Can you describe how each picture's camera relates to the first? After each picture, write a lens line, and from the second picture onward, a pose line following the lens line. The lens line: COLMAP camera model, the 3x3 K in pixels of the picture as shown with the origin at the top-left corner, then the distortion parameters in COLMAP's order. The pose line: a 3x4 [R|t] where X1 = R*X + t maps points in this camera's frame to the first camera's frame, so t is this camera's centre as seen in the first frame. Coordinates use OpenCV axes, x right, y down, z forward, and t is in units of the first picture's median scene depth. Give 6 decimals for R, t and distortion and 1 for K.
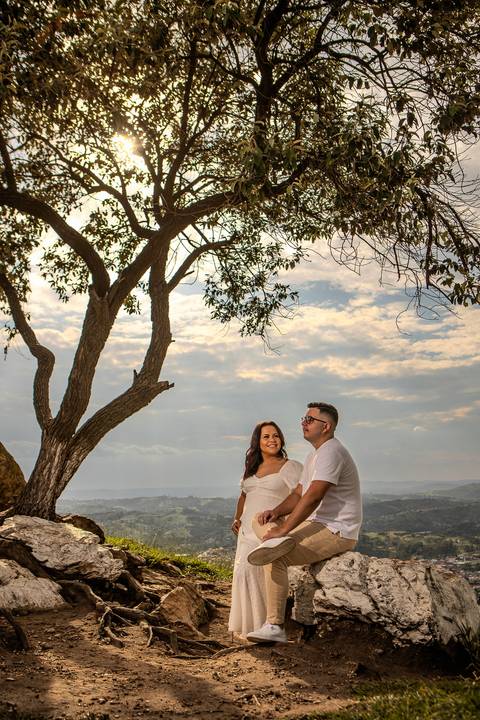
lens RADIAL K [[839.0, 0, 239.6], [0, 839.0, 359.0], [0, 0, 1]] dist [-0.008936, 0.000000]
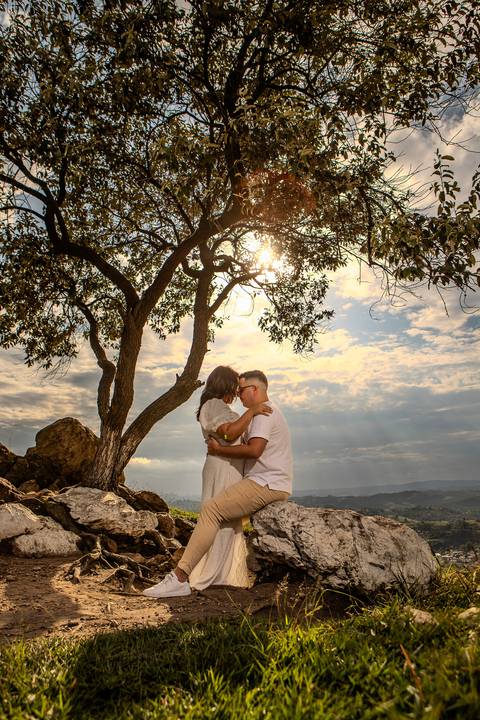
lens RADIAL K [[556.5, 0, 241.0], [0, 556.5, 371.3], [0, 0, 1]] dist [-0.076122, -0.058990]
pose [[0.956312, -0.085218, -0.279653, 0.221946], [0.064319, 0.994464, -0.083092, 0.092119], [0.285186, 0.061475, 0.956499, 0.232607]]
